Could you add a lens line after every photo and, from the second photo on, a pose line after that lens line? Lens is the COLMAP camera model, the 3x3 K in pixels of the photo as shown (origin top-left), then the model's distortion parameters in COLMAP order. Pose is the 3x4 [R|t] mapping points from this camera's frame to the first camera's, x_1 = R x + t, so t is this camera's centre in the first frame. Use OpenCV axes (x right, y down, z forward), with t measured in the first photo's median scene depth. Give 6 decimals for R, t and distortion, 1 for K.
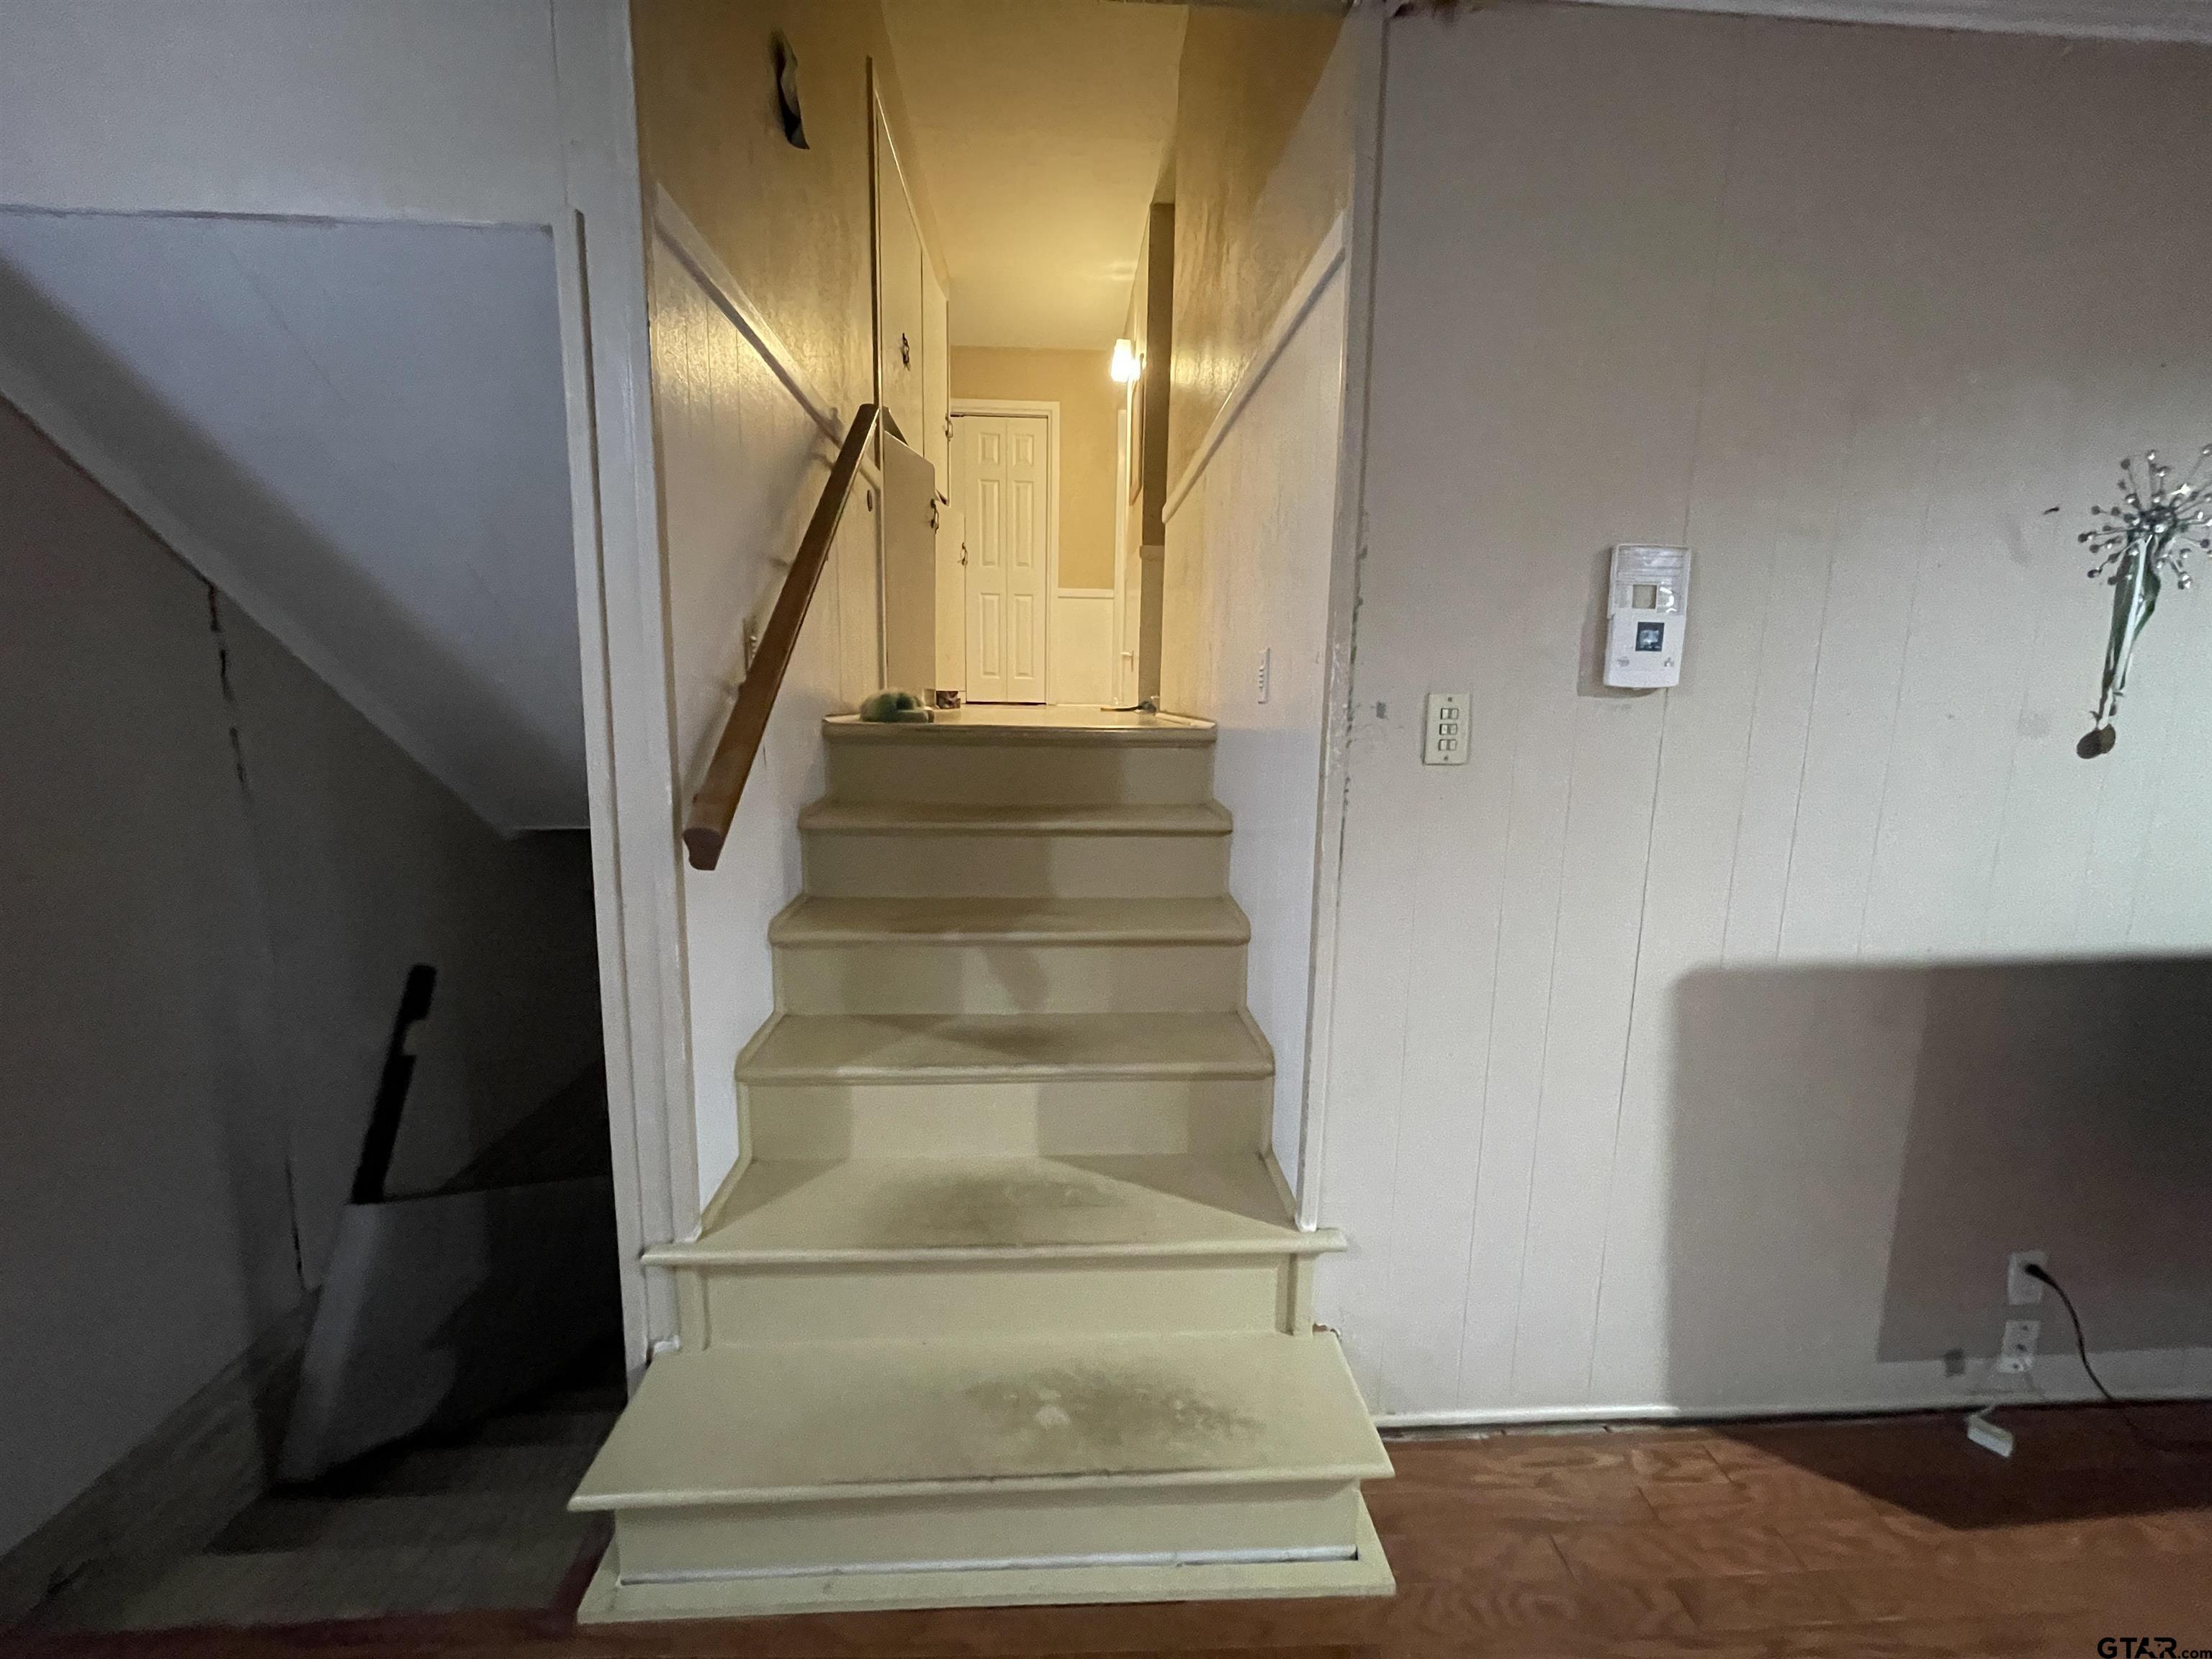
lens RADIAL K [[893.6, 0, 1106.0], [0, 893.6, 829.5], [0, 0, 1]] dist [0.000137, -0.000532]
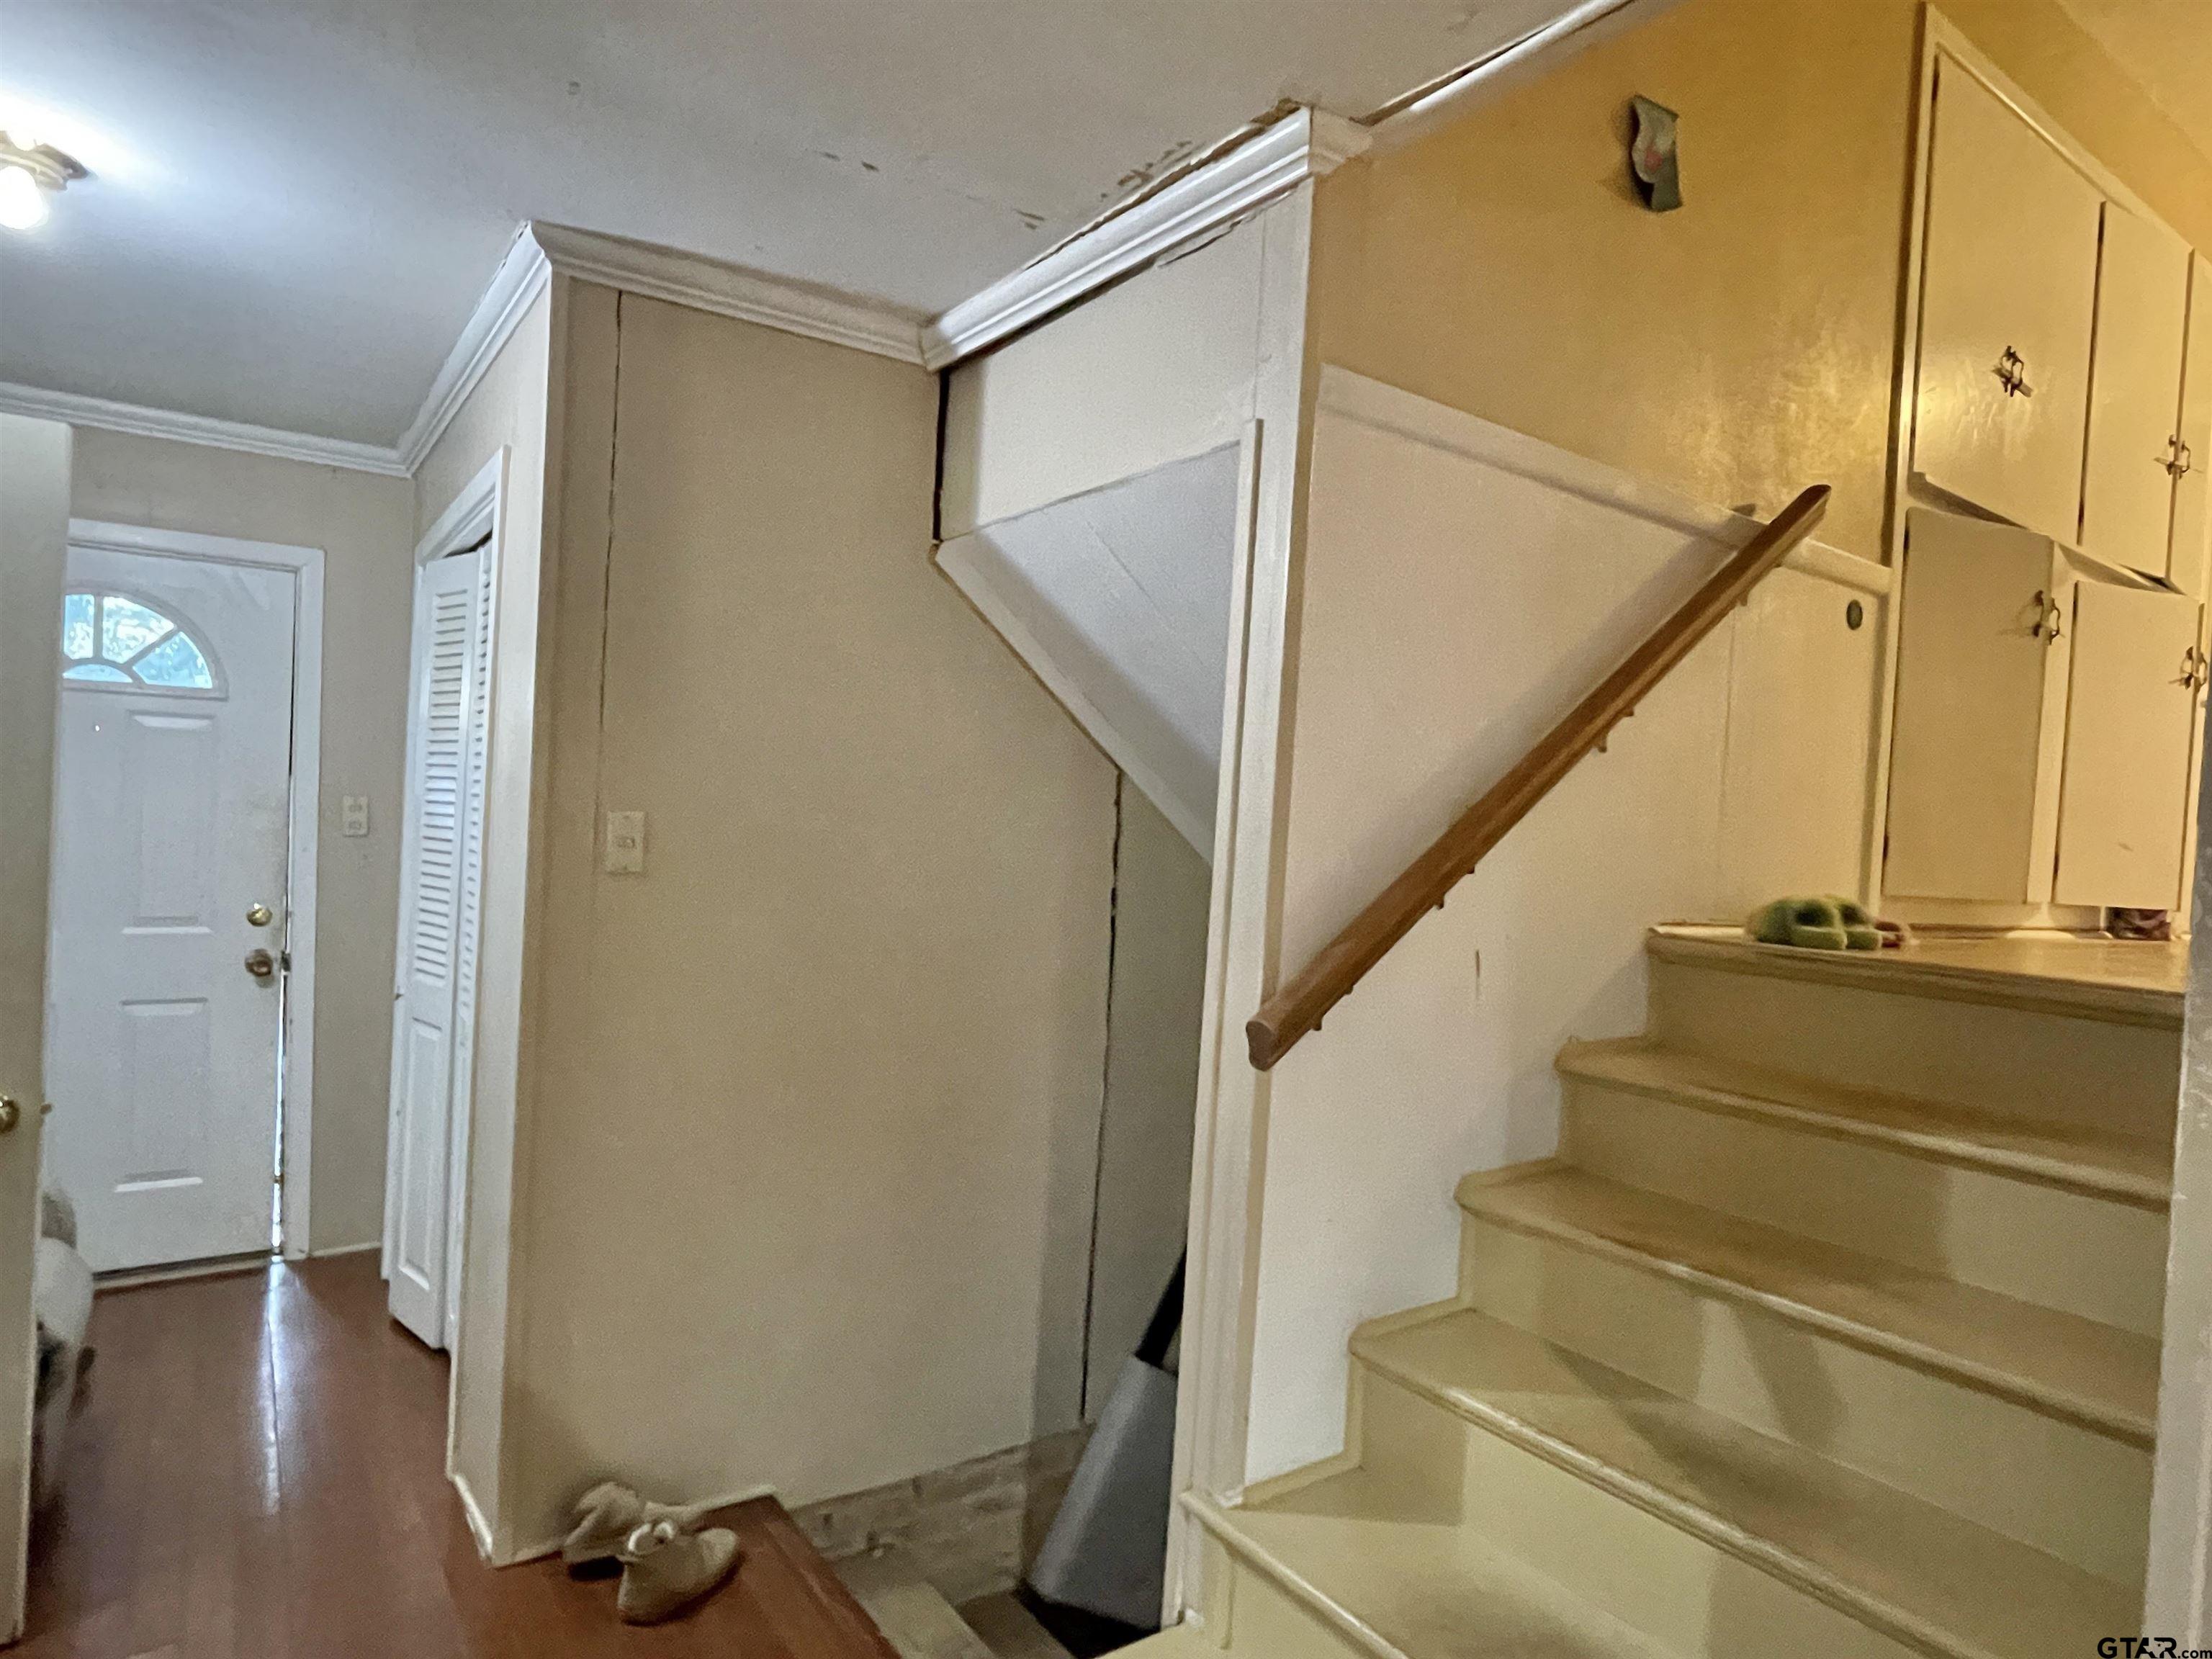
lens RADIAL K [[1270.1, 0, 1106.0], [0, 1270.1, 829.5], [0, 0, 1]] dist [-0.006850, -0.000527]
pose [[0.516776, 0.018109, -0.855929, 0.432790], [-0.184788, 0.978569, -0.090864, -0.035401], [0.835940, 0.205122, 0.509047, 0.133427]]
